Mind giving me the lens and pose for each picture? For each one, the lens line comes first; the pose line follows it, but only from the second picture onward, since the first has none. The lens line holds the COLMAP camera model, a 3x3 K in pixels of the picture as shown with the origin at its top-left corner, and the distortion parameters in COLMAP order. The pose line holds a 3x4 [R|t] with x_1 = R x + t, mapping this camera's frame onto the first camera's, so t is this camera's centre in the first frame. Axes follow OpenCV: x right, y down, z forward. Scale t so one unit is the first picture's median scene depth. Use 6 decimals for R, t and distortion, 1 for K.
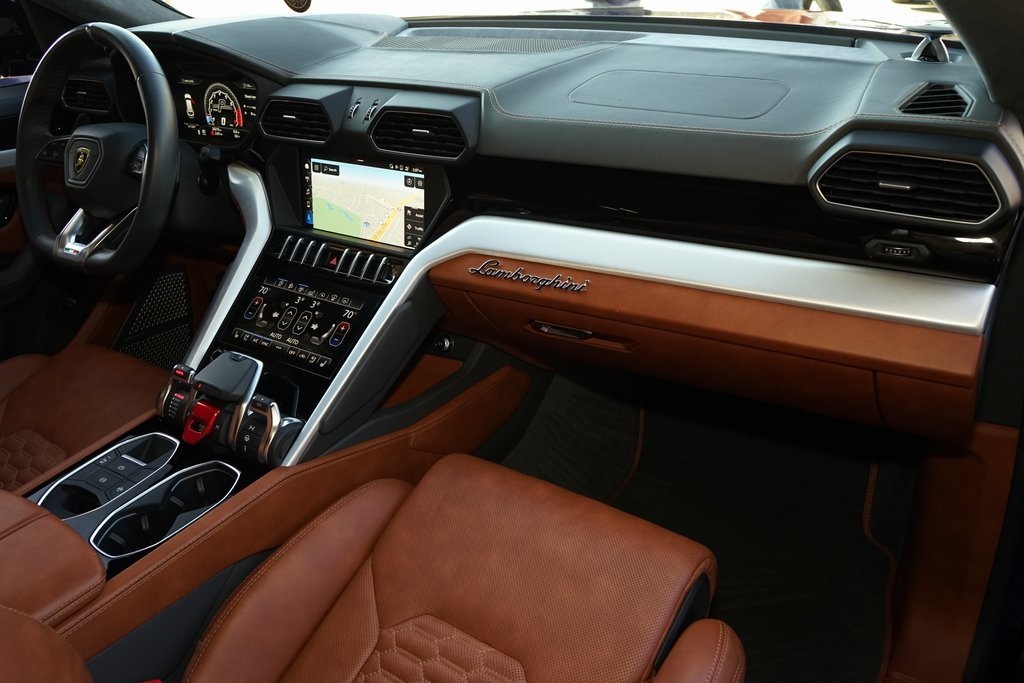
lens RADIAL K [[817.2, 0, 512.0], [0, 817.2, 341.5], [0, 0, 1]] dist [-0.008333, 0.000963]
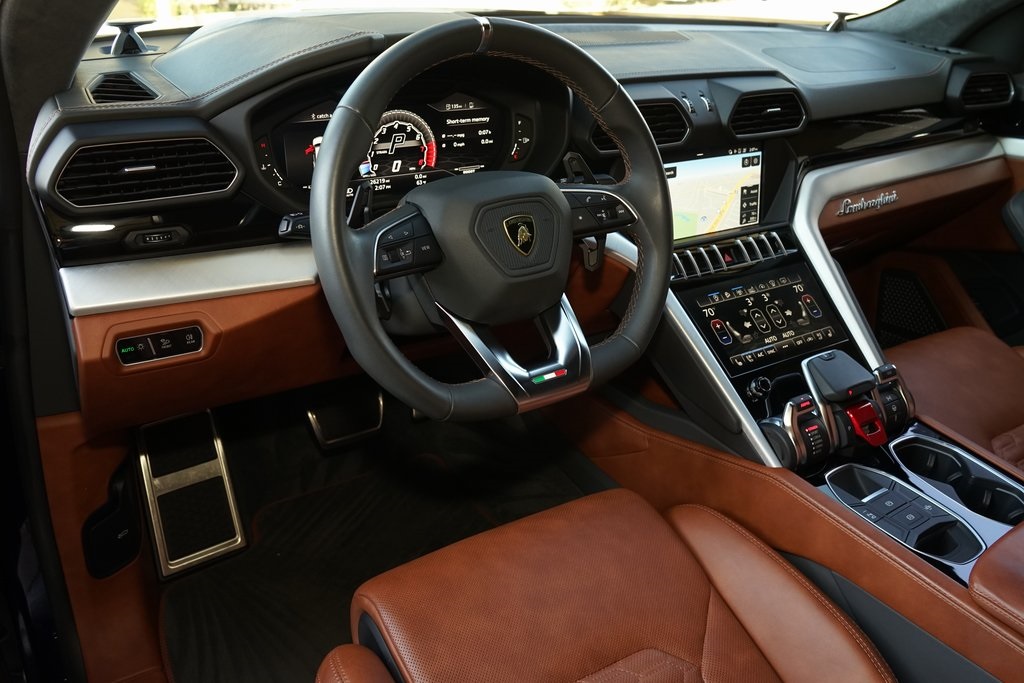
lens RADIAL K [[817.2, 0, 512.0], [0, 817.2, 341.5], [0, 0, 1]] dist [-0.008333, 0.000963]
pose [[0.377505, -0.346663, 0.858670, -1.186934], [0.362790, 0.908522, 0.207293, -0.303103], [-0.851982, 0.233263, 0.468738, 0.788561]]
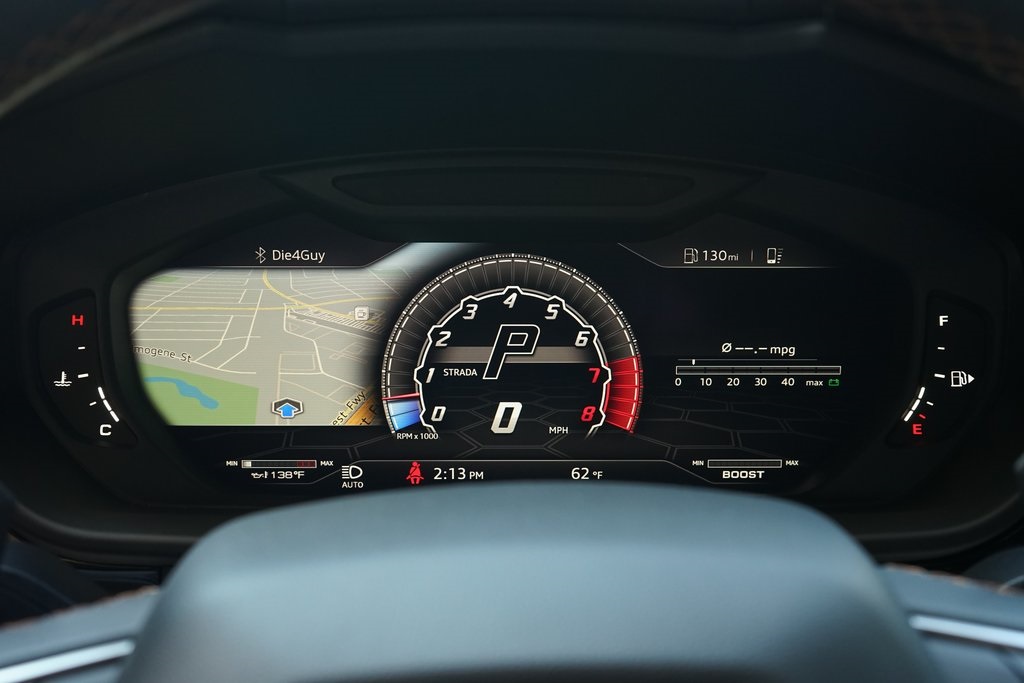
lens RADIAL K [[1019.2, 0, 512.0], [0, 1019.2, 341.5], [0, 0, 1]] dist [-0.000676, -0.011684]
pose [[0.815359, -0.063911, 0.575417, -0.640064], [0.220697, 0.953153, -0.206860, -0.287902], [-0.535240, 0.295658, 0.791268, 0.958320]]
